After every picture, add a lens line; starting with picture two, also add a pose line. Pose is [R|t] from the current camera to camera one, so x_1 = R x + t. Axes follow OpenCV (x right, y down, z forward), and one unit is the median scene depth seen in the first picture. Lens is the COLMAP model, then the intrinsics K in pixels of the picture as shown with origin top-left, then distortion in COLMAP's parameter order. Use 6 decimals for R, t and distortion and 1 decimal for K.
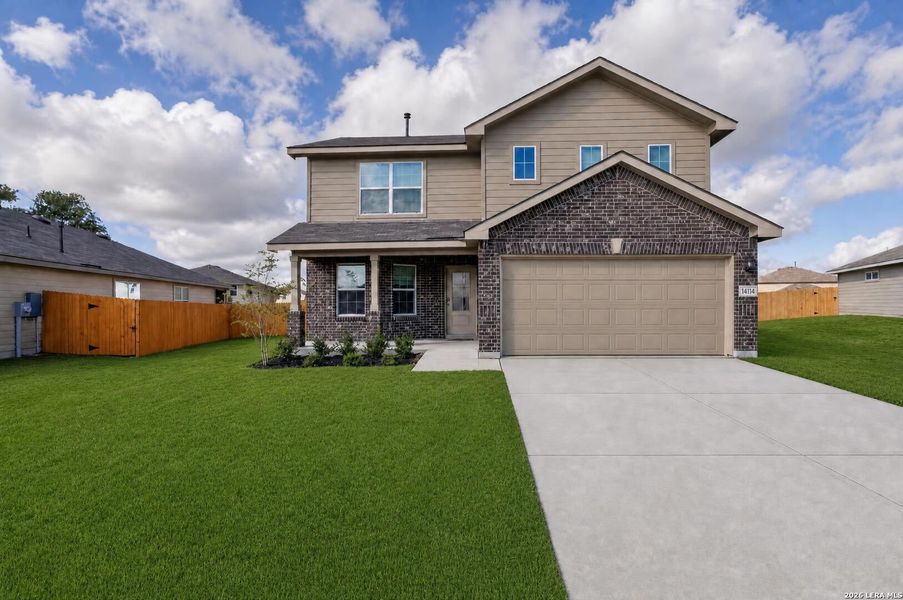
lens RADIAL K [[365.9, 0, 452.9], [0, 365.9, 298.9], [0, 0, 1]] dist [-0.030621, 0.023479]
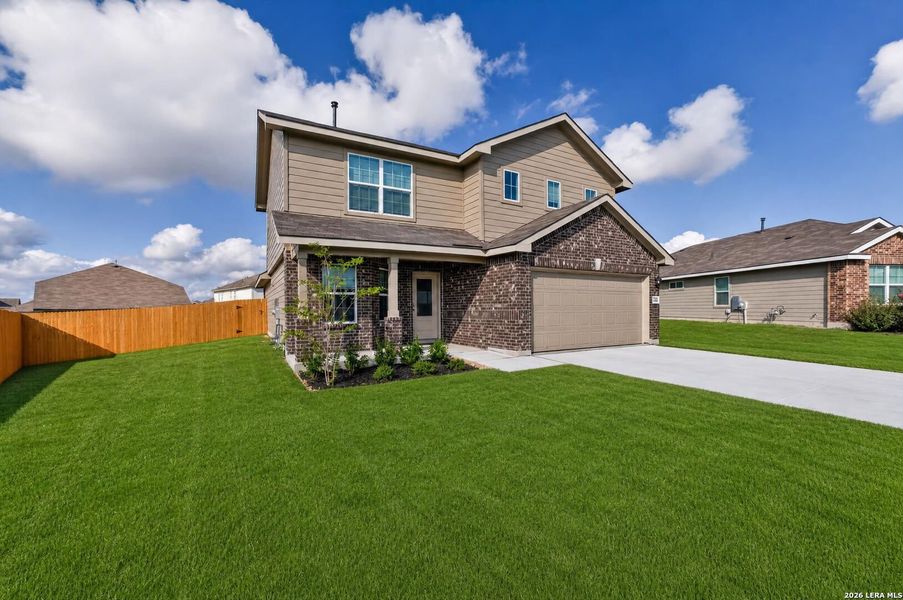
lens RADIAL K [[370.5, 0, 450.2], [0, 370.5, 309.1], [0, 0, 1]] dist [-0.028630, 0.013953]
pose [[0.860207, -0.002633, 0.509939, -0.578476], [-0.000743, 0.999979, 0.006416, 0.006428], [-0.509945, -0.005897, 0.860187, 0.102816]]
